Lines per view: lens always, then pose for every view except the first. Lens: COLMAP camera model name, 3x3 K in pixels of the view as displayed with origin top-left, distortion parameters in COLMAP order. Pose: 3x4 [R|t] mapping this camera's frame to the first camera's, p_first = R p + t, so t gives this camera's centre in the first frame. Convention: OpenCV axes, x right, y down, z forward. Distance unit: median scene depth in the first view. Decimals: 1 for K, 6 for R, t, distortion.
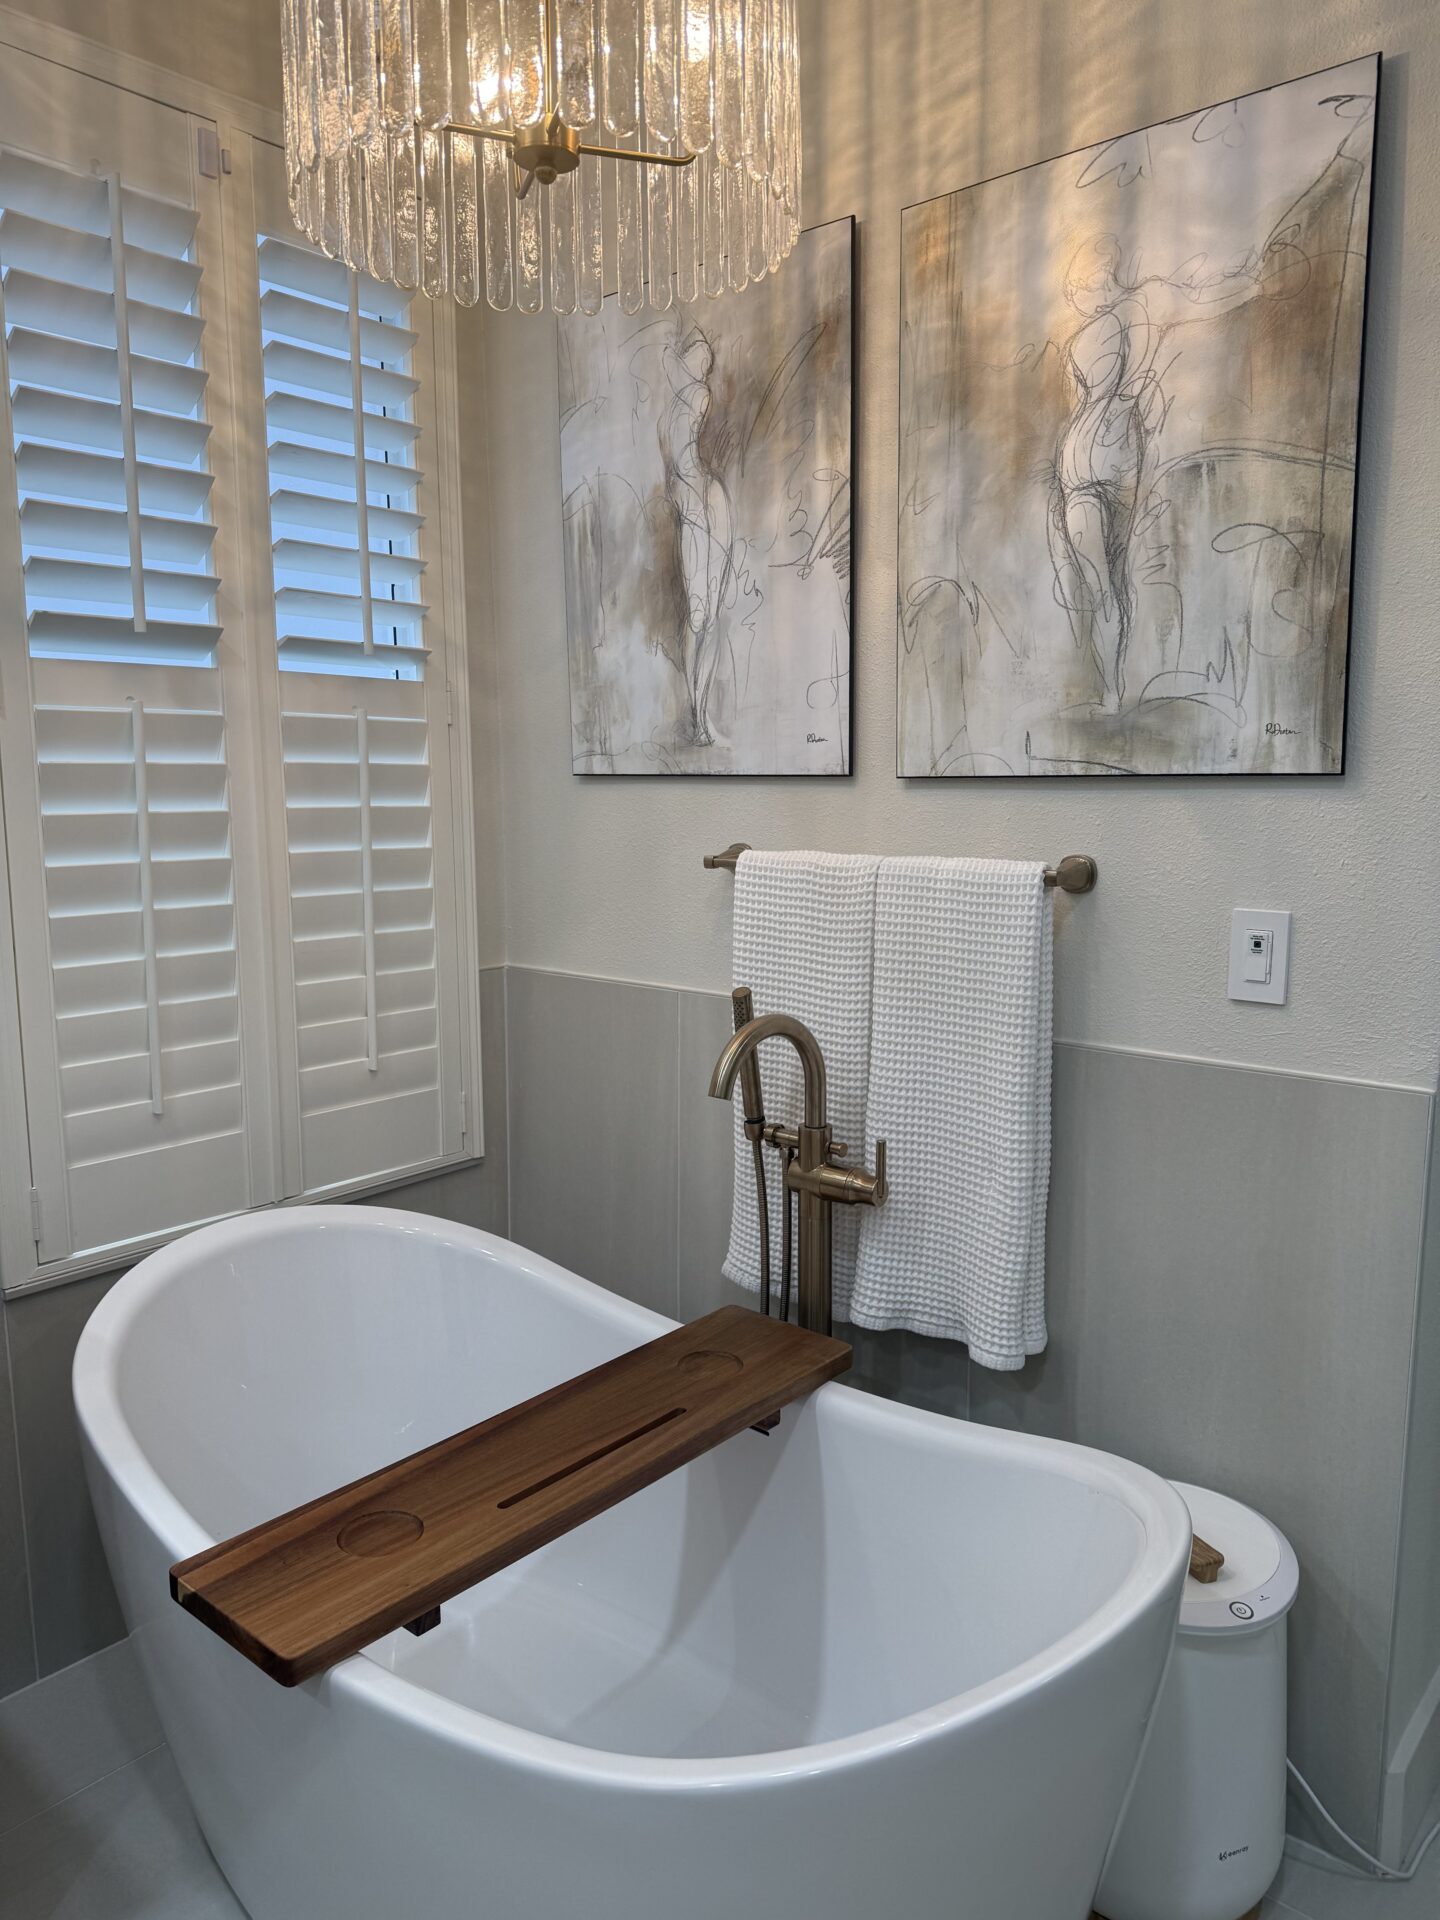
lens RADIAL K [[1347.0, 0, 714.9], [0, 1347.0, 968.0], [0, 0, 1]] dist [0.043462, -0.052920]
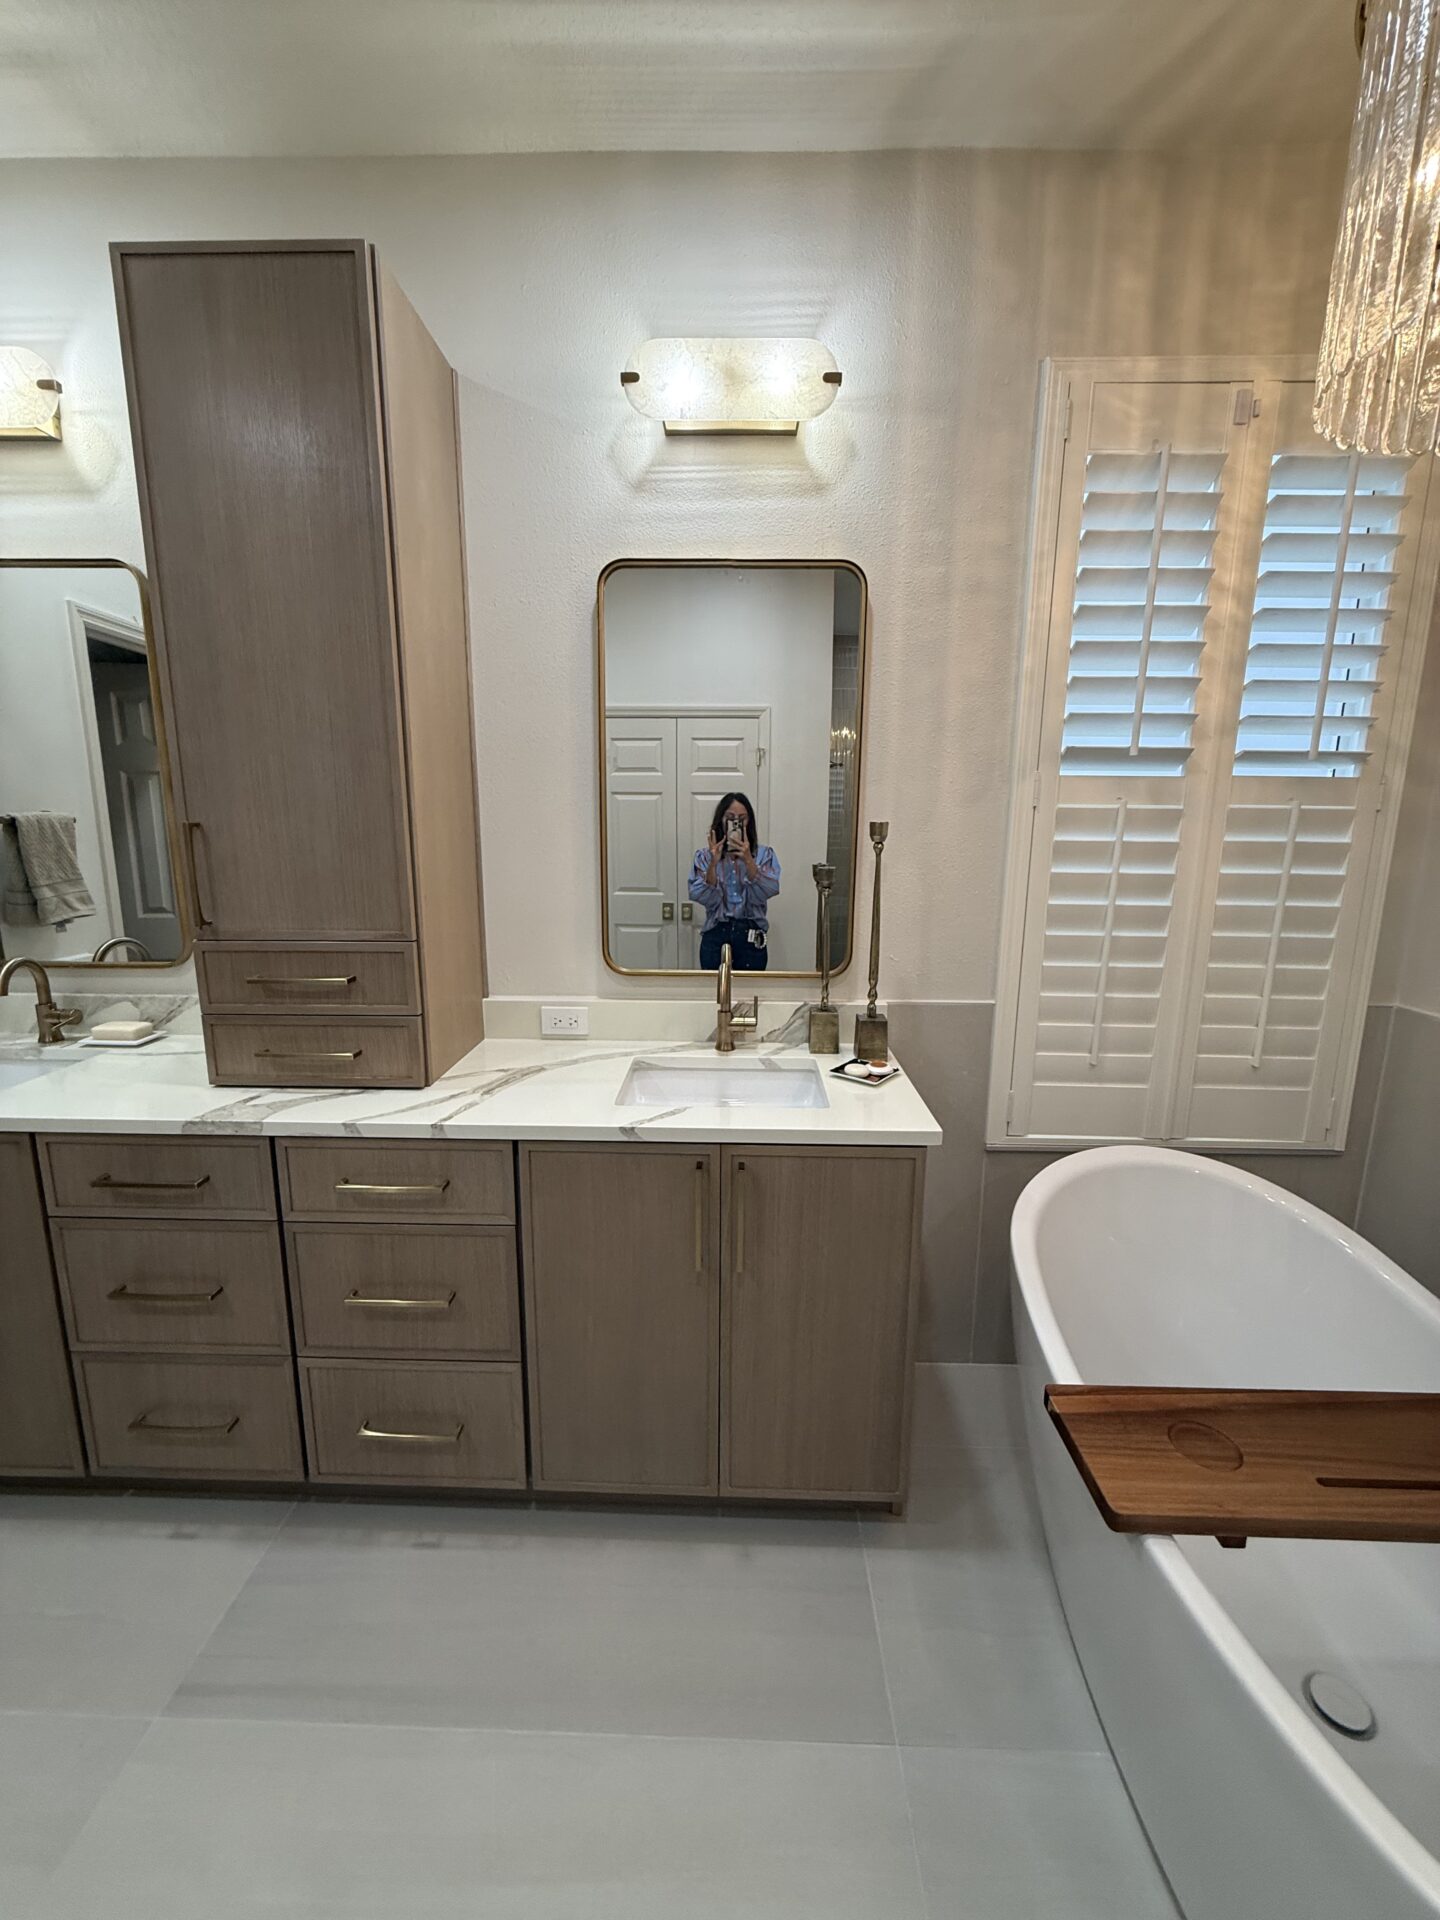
lens RADIAL K [[762.9, 0, 719.3], [0, 762.9, 956.1], [0, 0, 1]] dist [-0.000403, 0.000259]
pose [[0.637902, 0.147067, -0.755944, -0.043944], [-0.122877, 0.988458, 0.088612, -0.047887], [0.760251, 0.036362, 0.648611, 0.110850]]
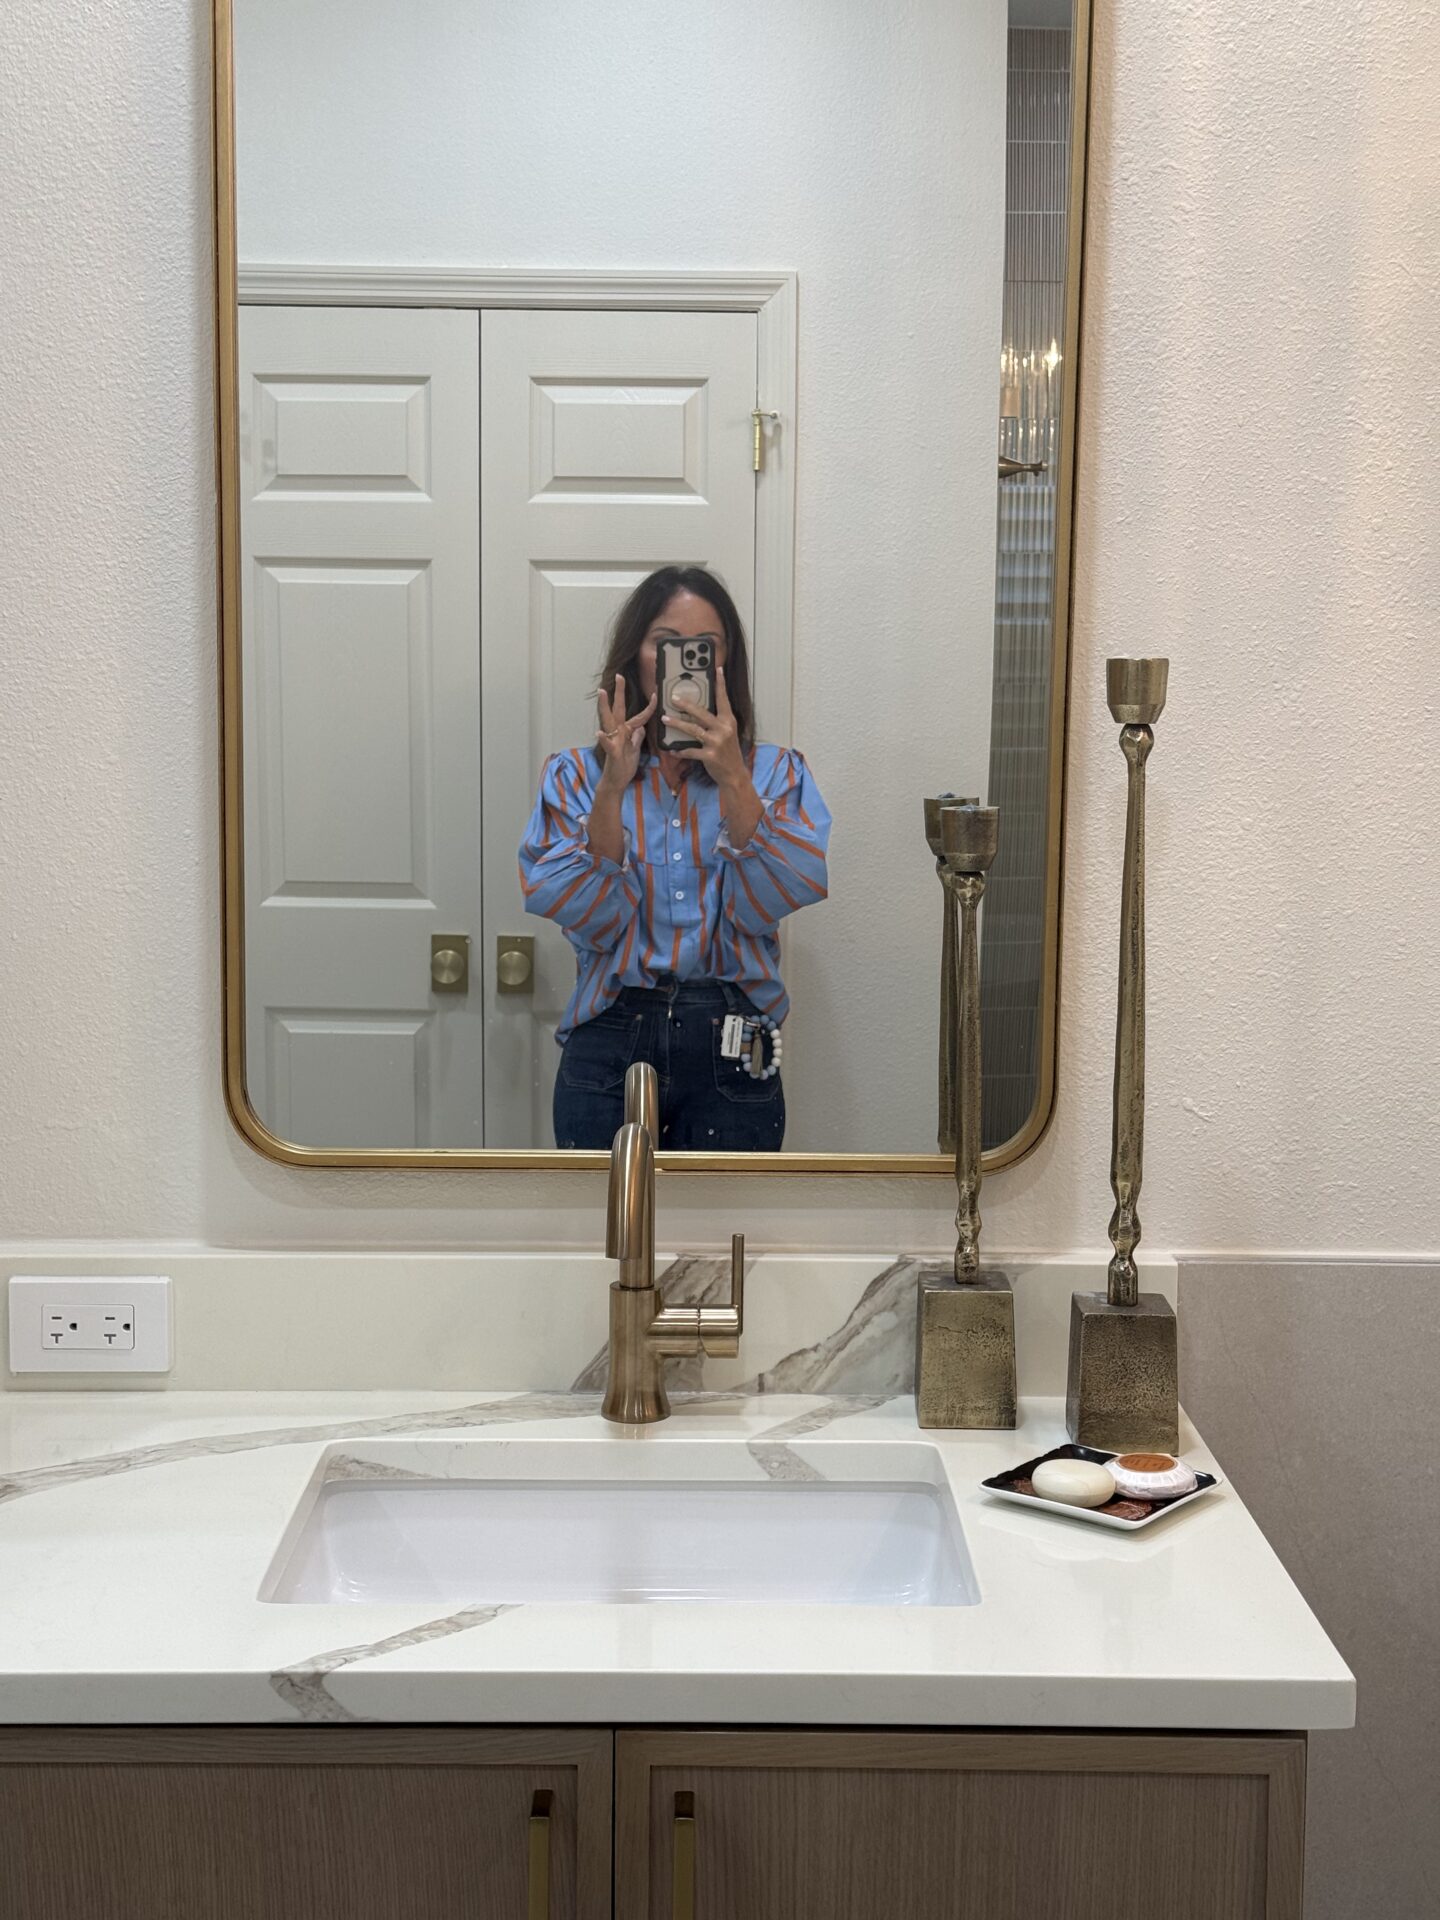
lens RADIAL K [[2654.6, 0, 718.5], [0, 2654.6, 960.3], [0, 0, 1]] dist [0.124590, 0.000000]
pose [[0.661617, 0.098705, -0.743317, -0.001438], [-0.122092, 0.992250, 0.023088, -0.043582], [0.739836, 0.075477, 0.668541, 0.086110]]
